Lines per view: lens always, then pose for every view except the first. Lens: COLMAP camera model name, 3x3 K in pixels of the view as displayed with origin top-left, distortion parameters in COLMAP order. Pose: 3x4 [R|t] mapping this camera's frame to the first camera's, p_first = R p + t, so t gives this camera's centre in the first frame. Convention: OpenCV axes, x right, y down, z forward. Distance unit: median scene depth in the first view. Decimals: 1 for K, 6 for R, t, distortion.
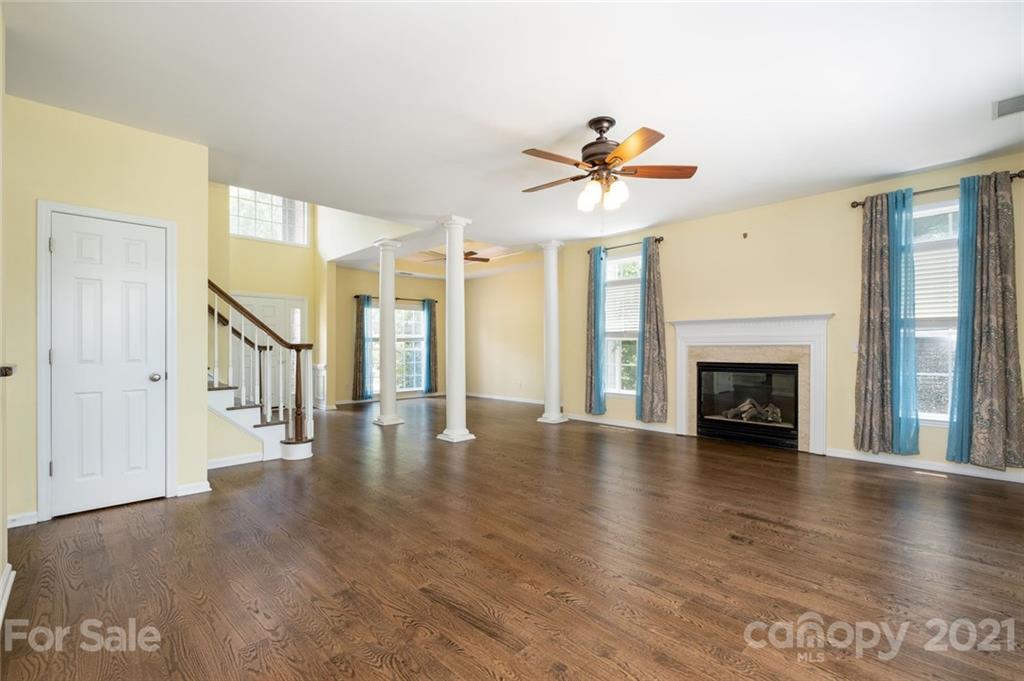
lens RADIAL K [[441.9, 0, 508.4], [0, 441.9, 352.0], [0, 0, 1]] dist [-0.024581, -0.000051]
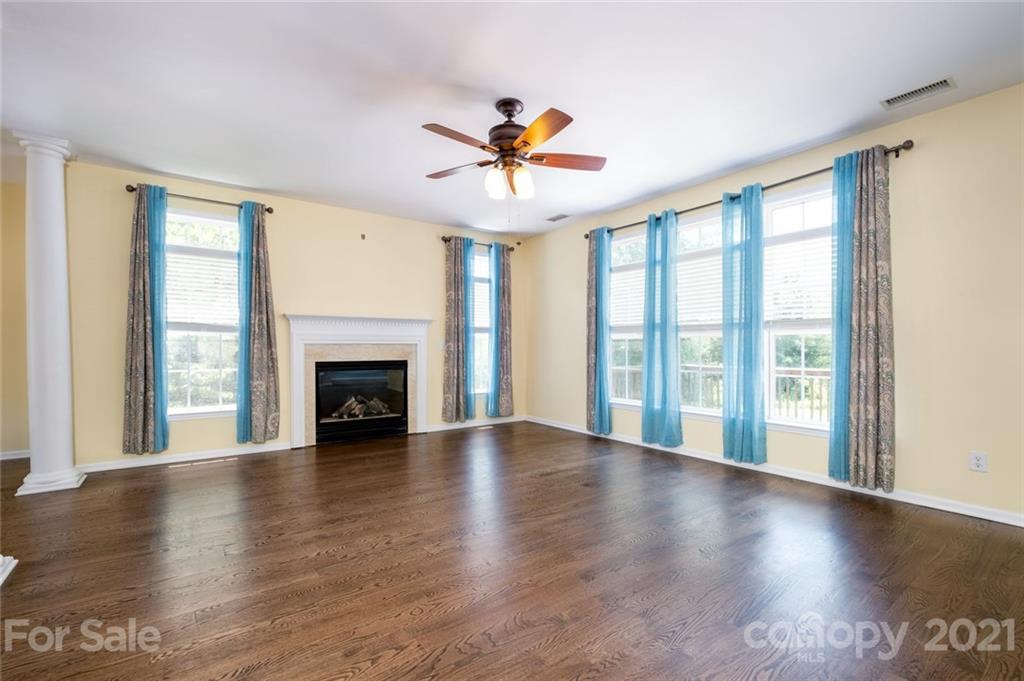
lens RADIAL K [[441.9, 0, 508.4], [0, 441.9, 352.0], [0, 0, 1]] dist [-0.024581, -0.000051]
pose [[0.145162, -0.008942, 0.989367, -0.454414], [0.008187, 0.999936, 0.007836, -0.001410], [-0.989374, 0.006962, 0.145226, 0.541239]]
